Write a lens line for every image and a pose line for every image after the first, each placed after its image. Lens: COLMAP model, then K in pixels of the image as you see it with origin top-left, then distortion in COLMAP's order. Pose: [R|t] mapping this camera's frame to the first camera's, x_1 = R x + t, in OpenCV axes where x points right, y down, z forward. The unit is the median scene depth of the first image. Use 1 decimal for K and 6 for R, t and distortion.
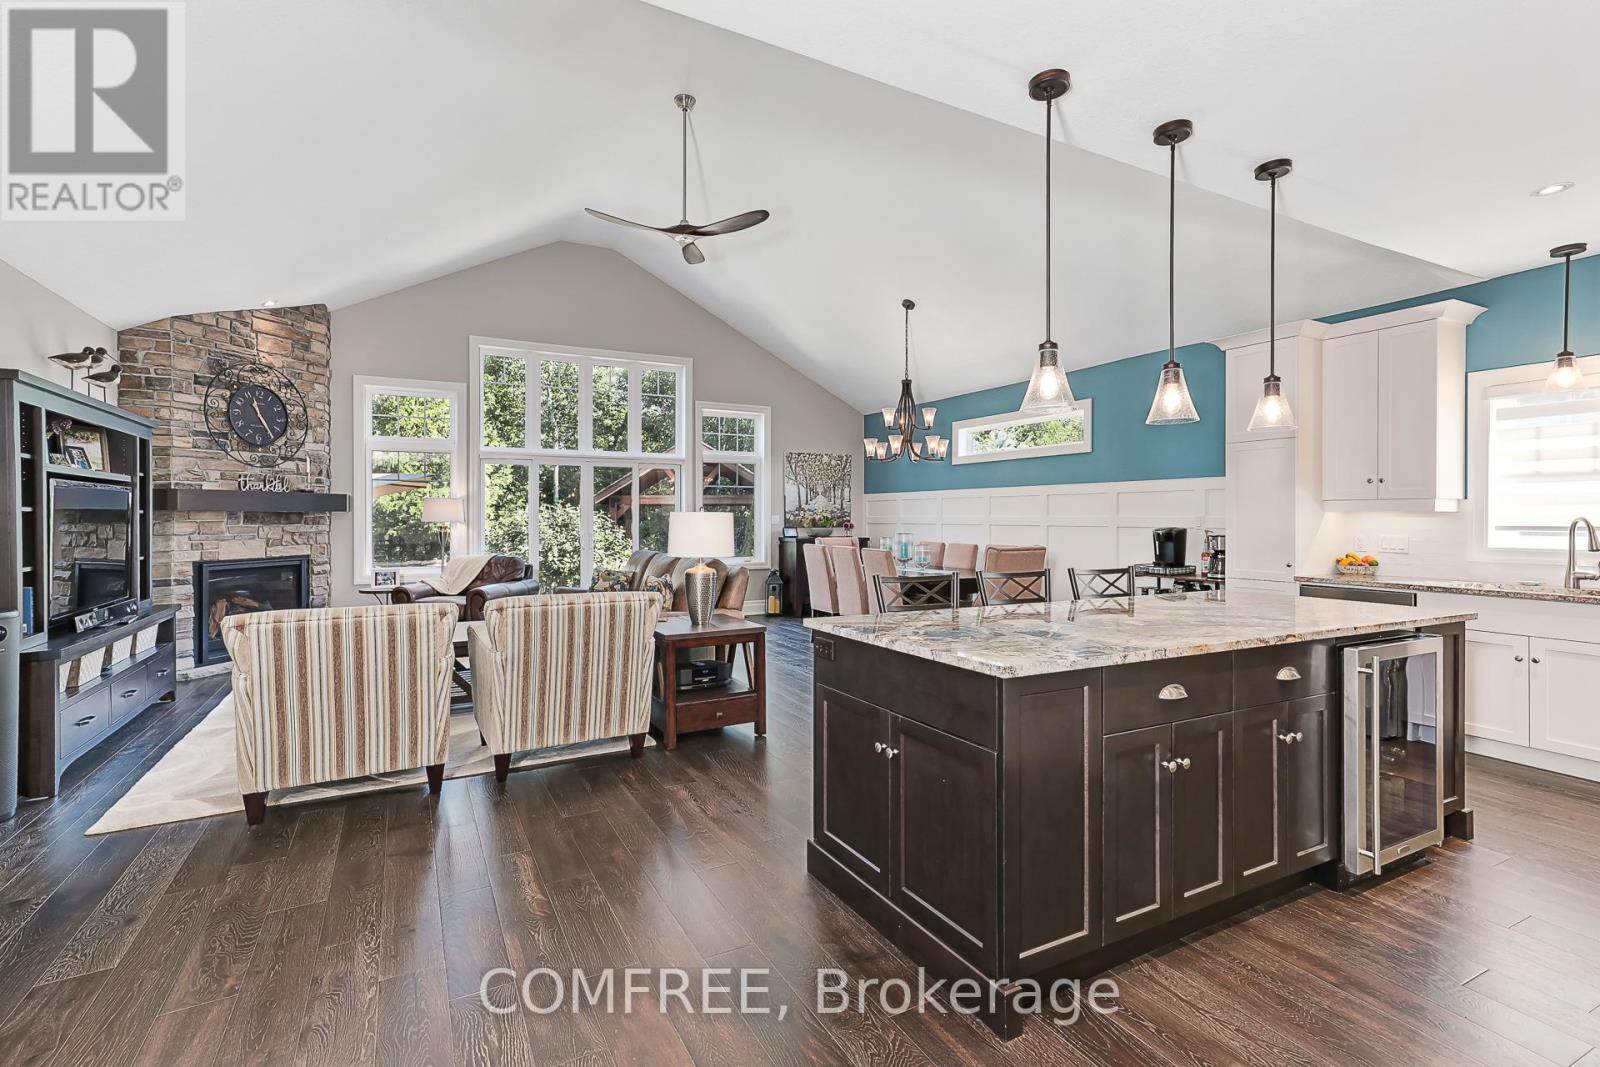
lens RADIAL K [[740.4, 0, 807.3], [0, 740.4, 526.3], [0, 0, 1]] dist [0.002253, 0.000271]
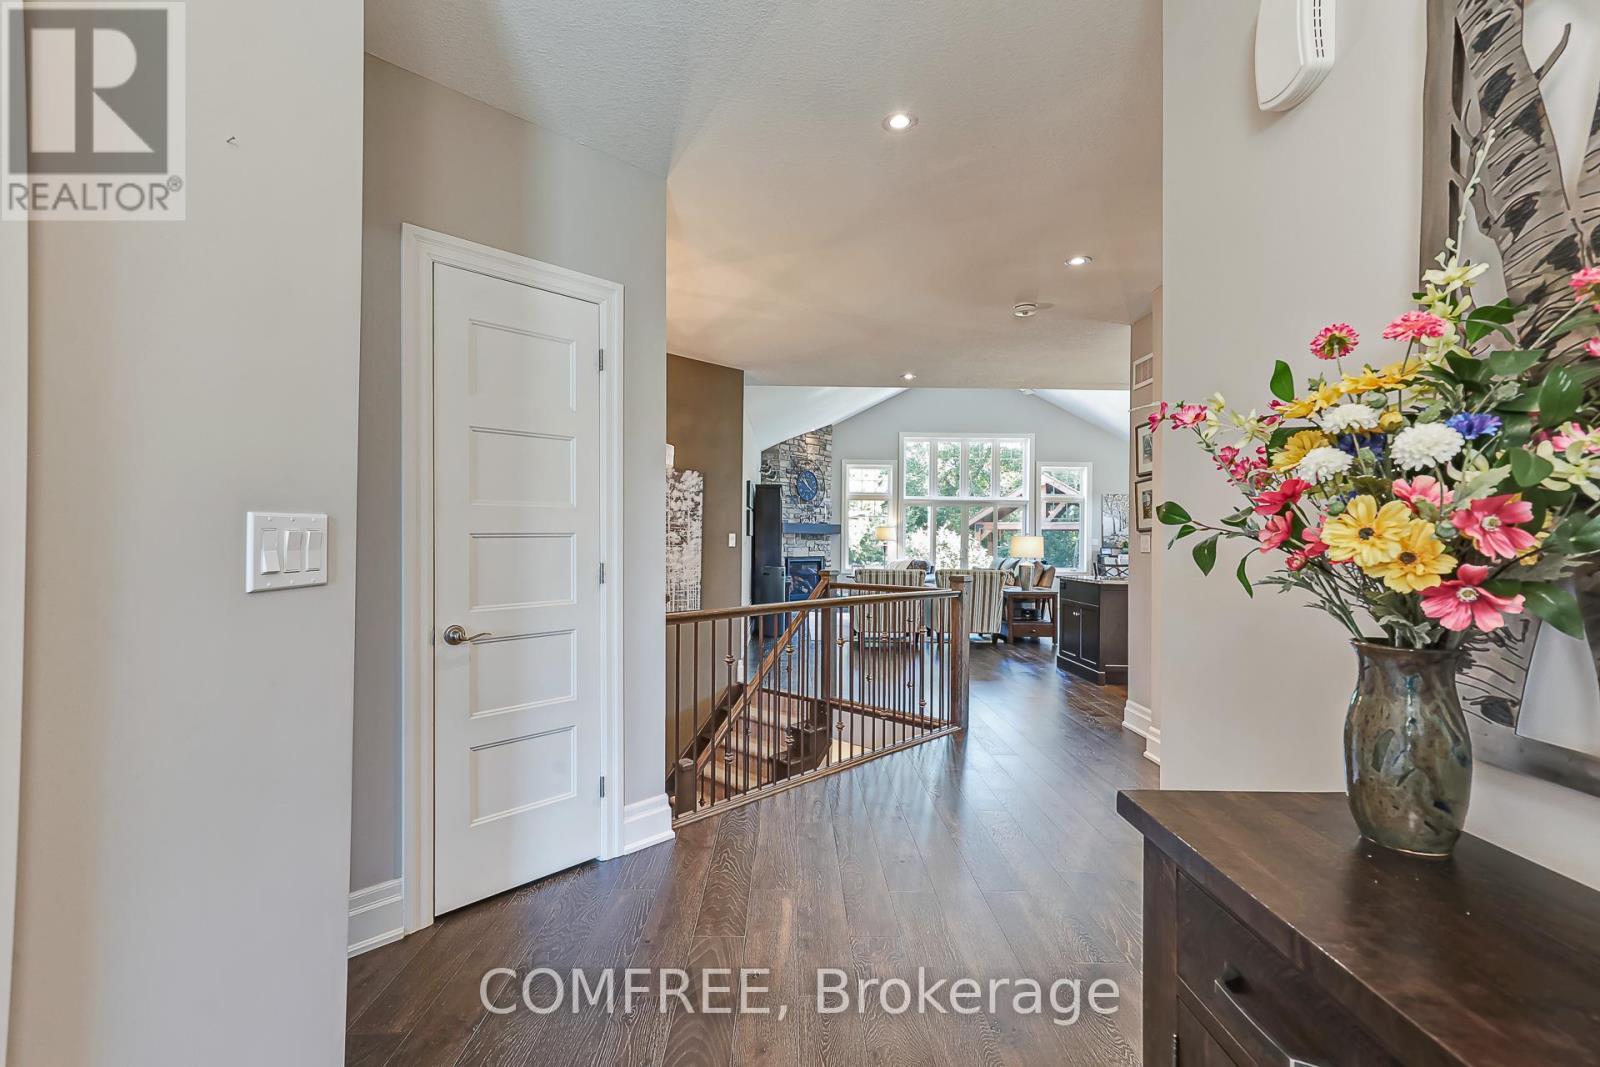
lens RADIAL K [[740.4, 0, 807.3], [0, 740.4, 526.3], [0, 0, 1]] dist [0.002253, 0.000271]
pose [[0.887656, 0.001319, -0.460505, 0.183484], [-0.017613, 0.999361, -0.031088, 0.022552], [0.460170, 0.035706, 0.887112, -0.778154]]
